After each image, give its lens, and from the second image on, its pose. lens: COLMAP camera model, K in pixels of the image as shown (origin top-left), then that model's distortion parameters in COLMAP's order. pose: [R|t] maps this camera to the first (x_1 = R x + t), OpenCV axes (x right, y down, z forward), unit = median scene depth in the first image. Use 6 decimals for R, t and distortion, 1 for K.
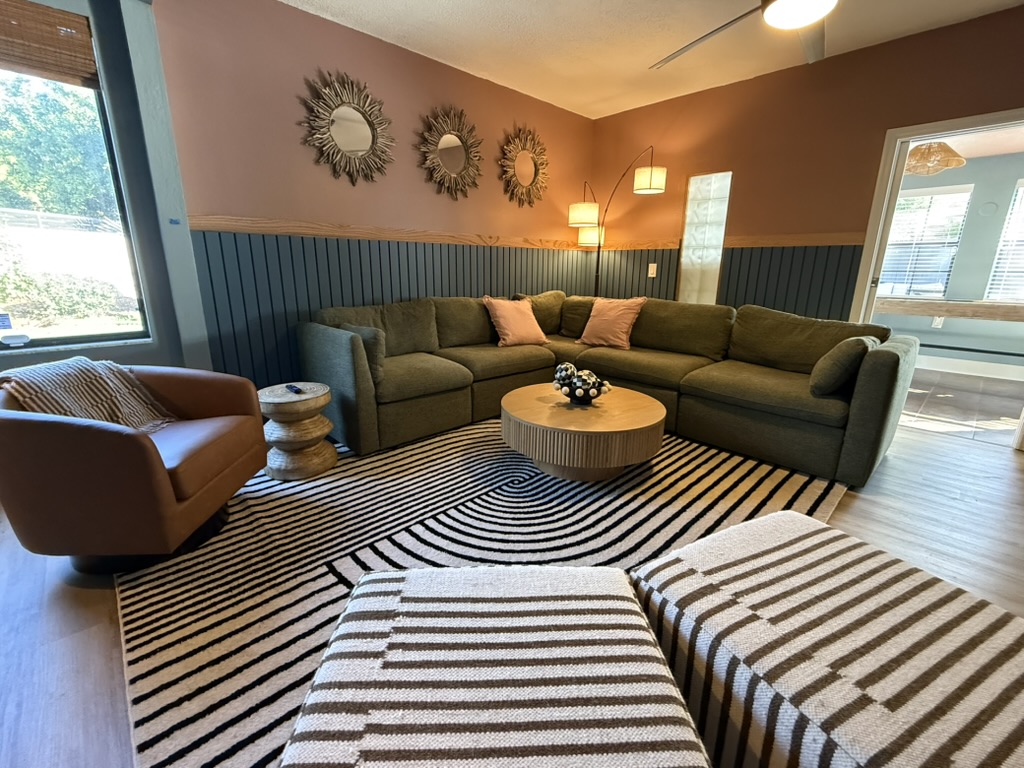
lens RADIAL K [[443.1, 0, 511.4], [0, 443.1, 384.2], [0, 0, 1]] dist [0.003949, 0.001007]
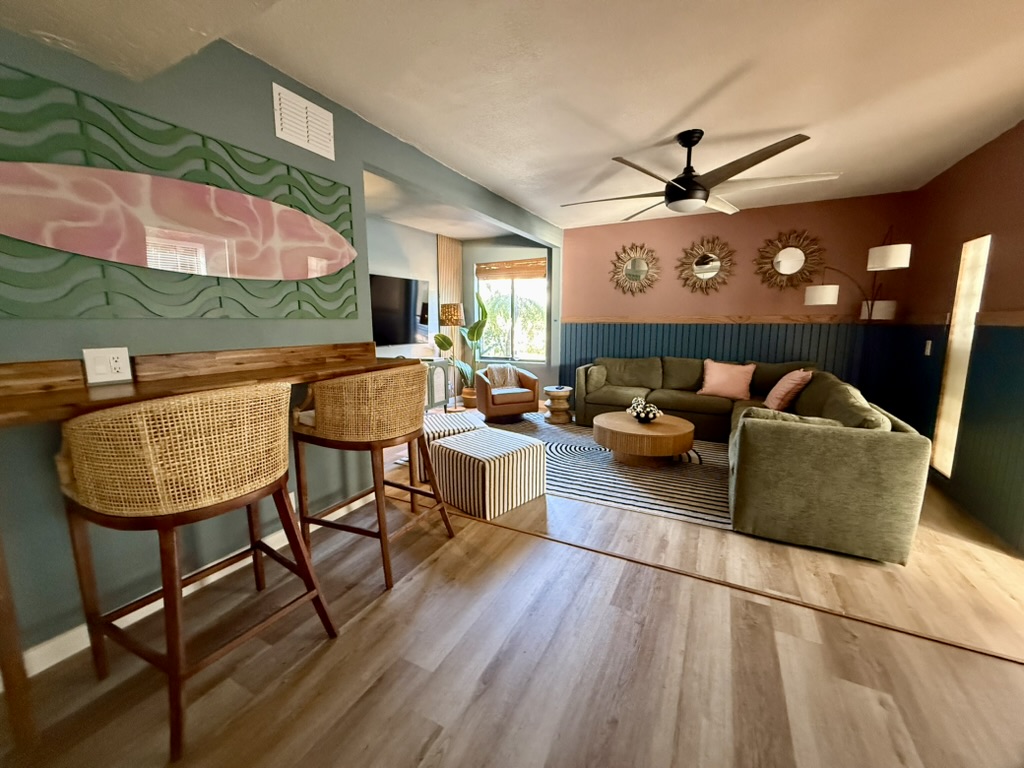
lens RADIAL K [[413.9, 0, 512.7], [0, 413.9, 385.0], [0, 0, 1]] dist [0.010454, -0.000907]
pose [[0.328593, 0.134891, -0.934789, 1.204268], [-0.243183, 0.968461, 0.054267, -0.047495], [0.912627, 0.209493, 0.351033, -0.021772]]
